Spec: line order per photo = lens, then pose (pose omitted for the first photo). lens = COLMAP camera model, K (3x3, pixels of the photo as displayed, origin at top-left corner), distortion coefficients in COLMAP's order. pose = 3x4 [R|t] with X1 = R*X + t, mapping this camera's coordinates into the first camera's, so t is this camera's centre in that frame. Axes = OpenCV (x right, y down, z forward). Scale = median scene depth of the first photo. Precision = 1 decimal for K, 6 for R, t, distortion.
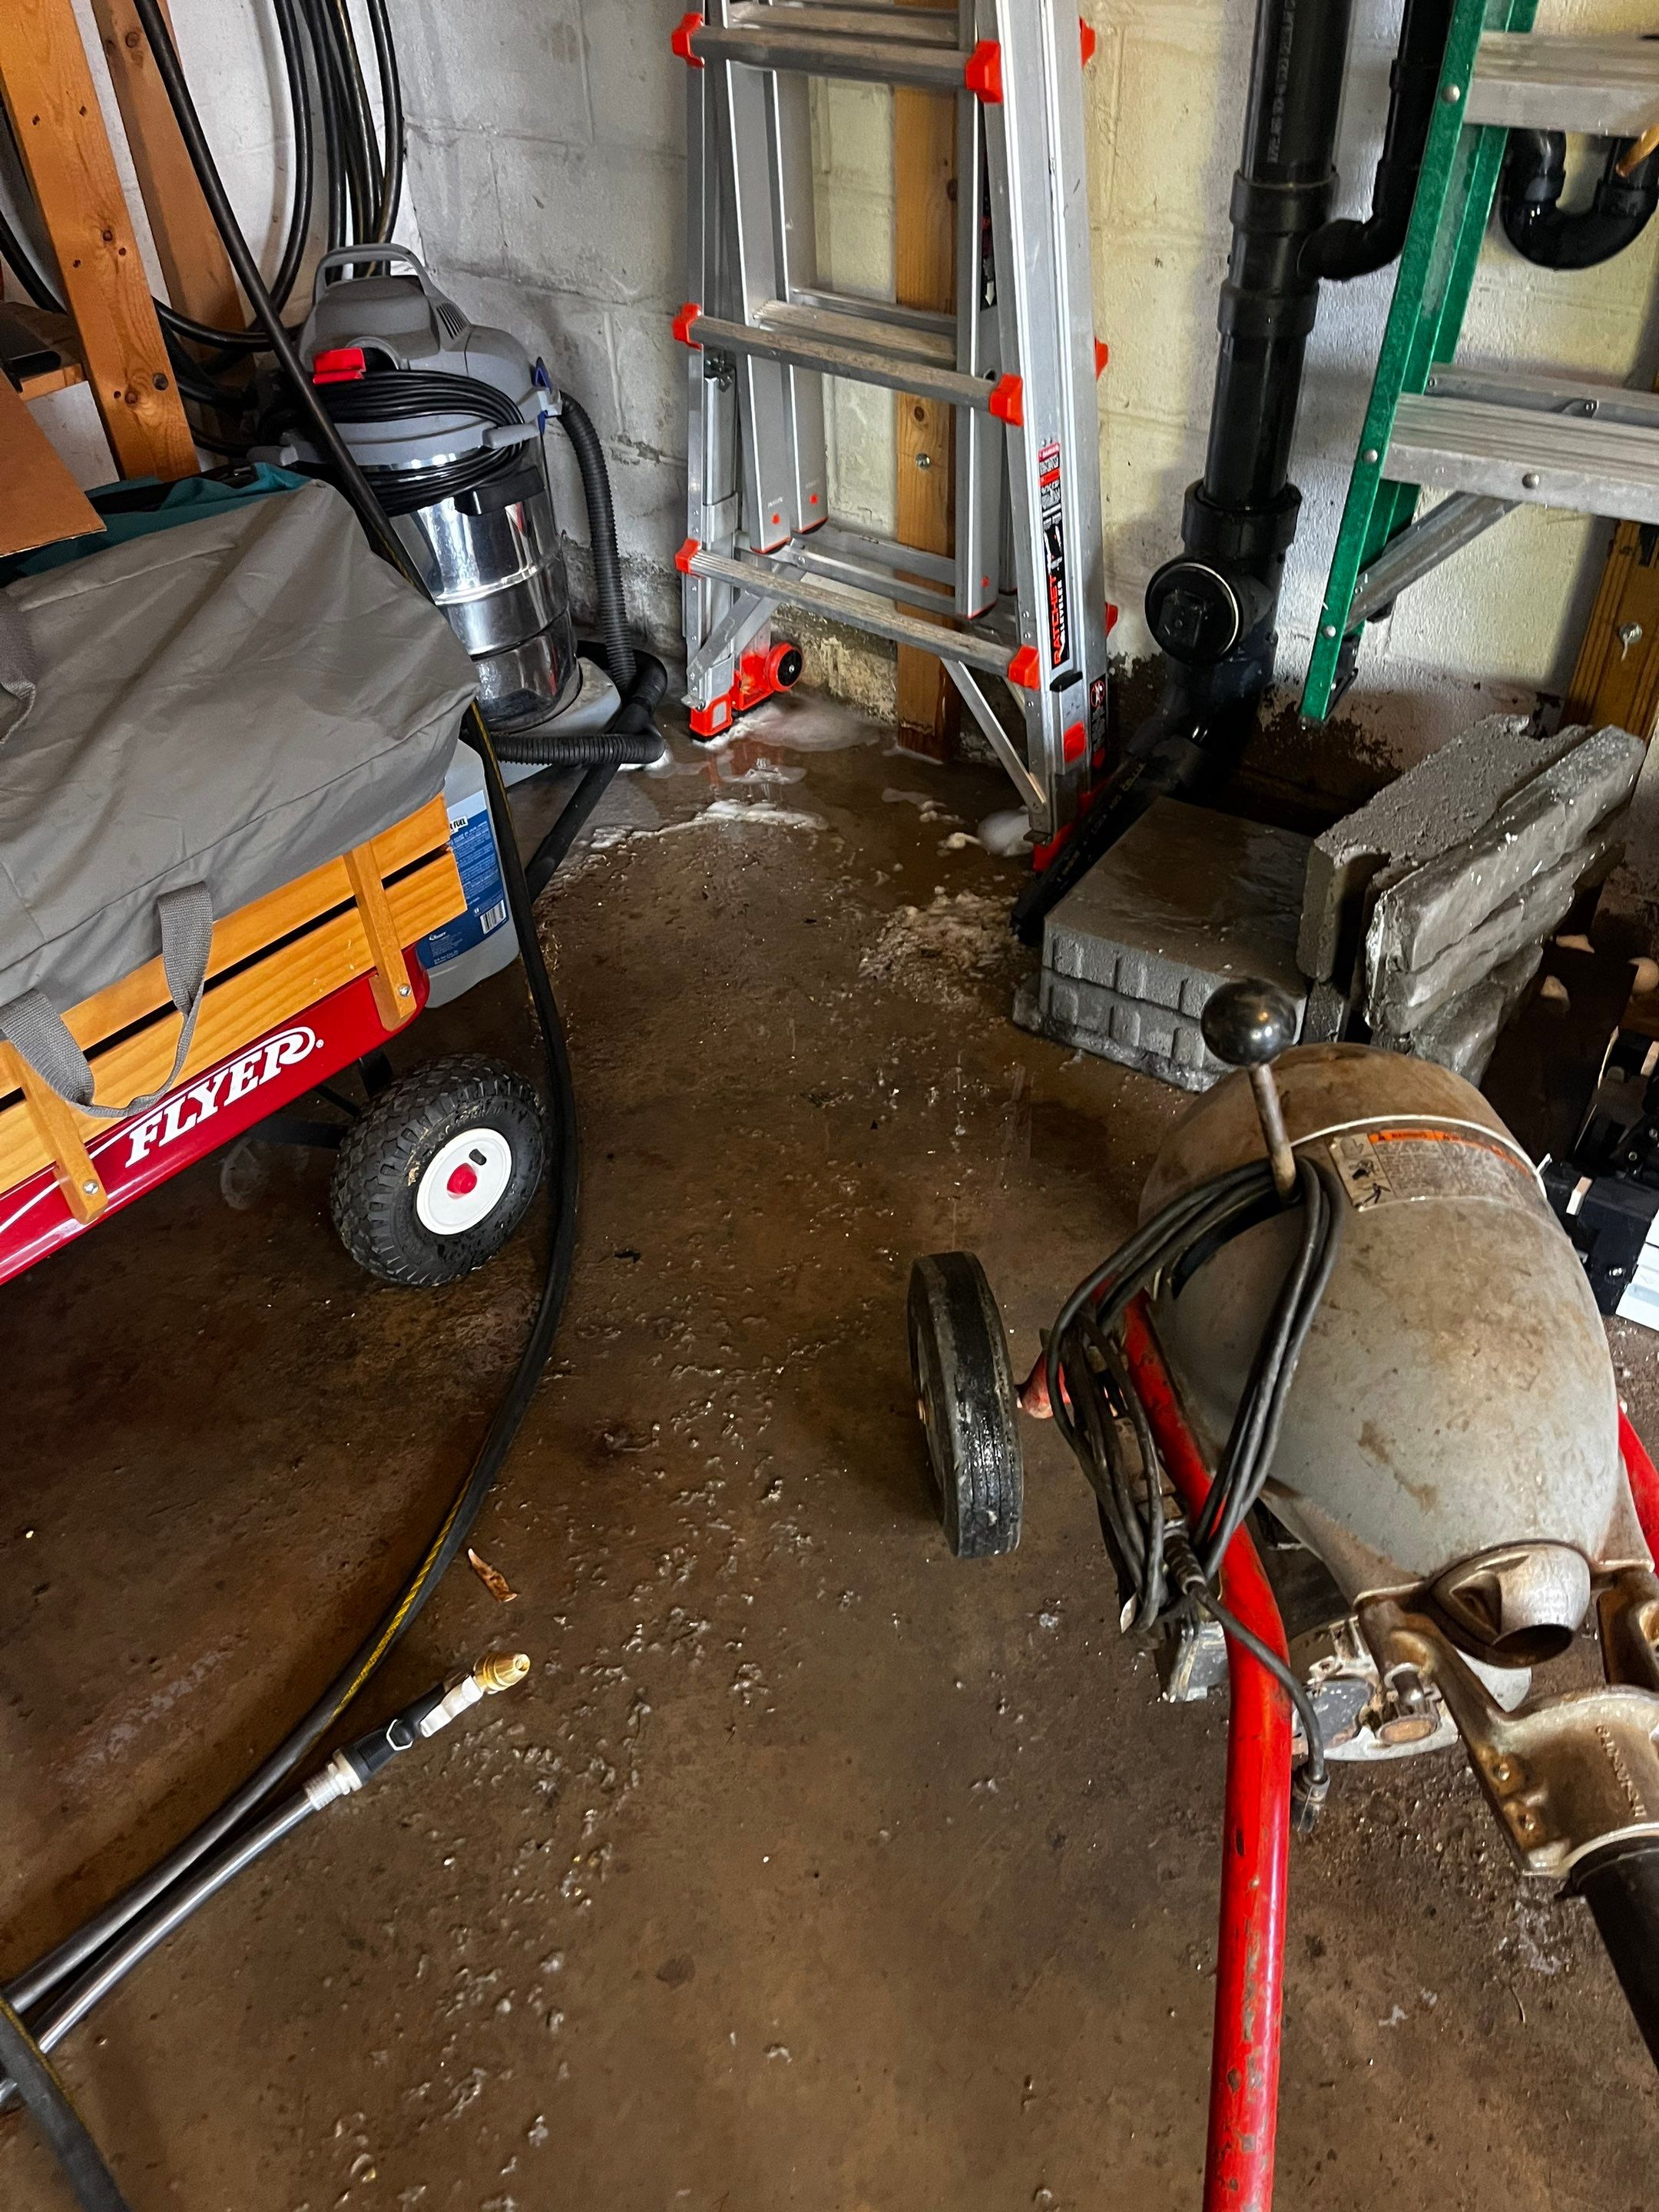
lens RADIAL K [[1523.7, 0, 829.5], [0, 1523.7, 1106.0], [0, 0, 1]] dist [0.000902, -0.004935]
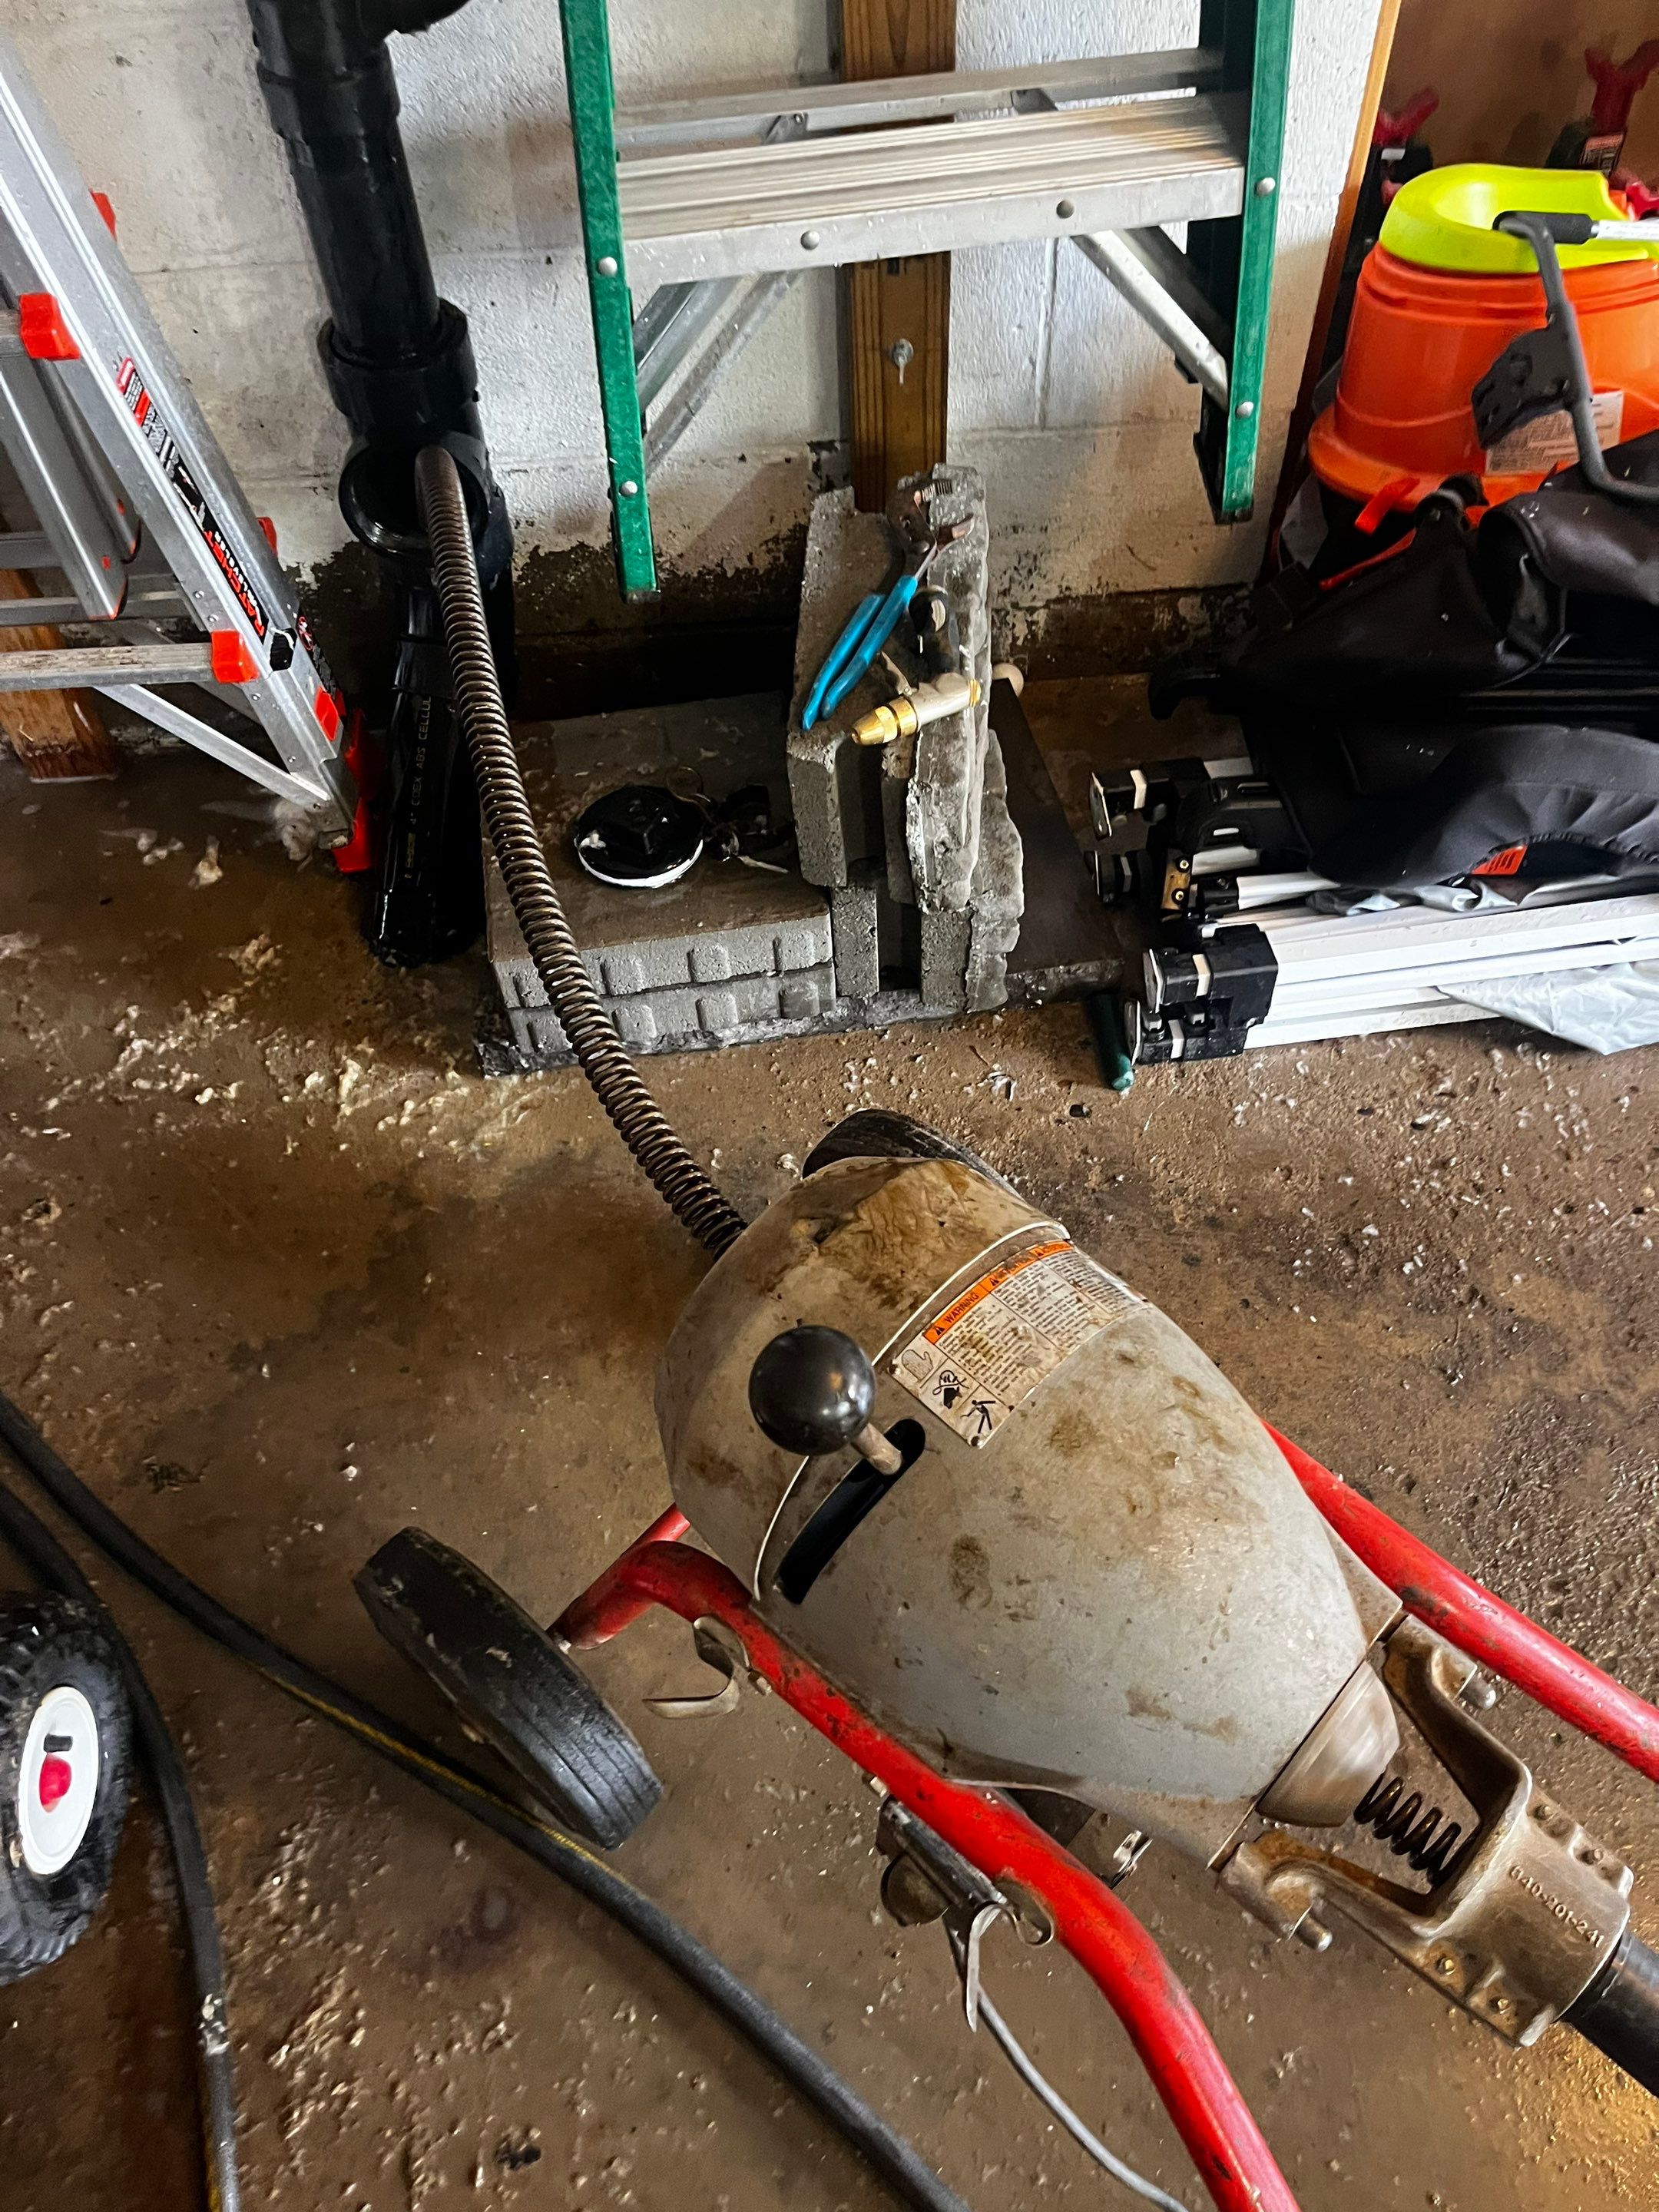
lens RADIAL K [[1523.7, 0, 829.5], [0, 1523.7, 1106.0], [0, 0, 1]] dist [0.000902, -0.004935]
pose [[0.735251, -0.543986, 0.404333, -0.092826], [0.464809, 0.838846, 0.283355, -0.213756], [-0.493314, -0.020399, 0.869612, 0.242317]]
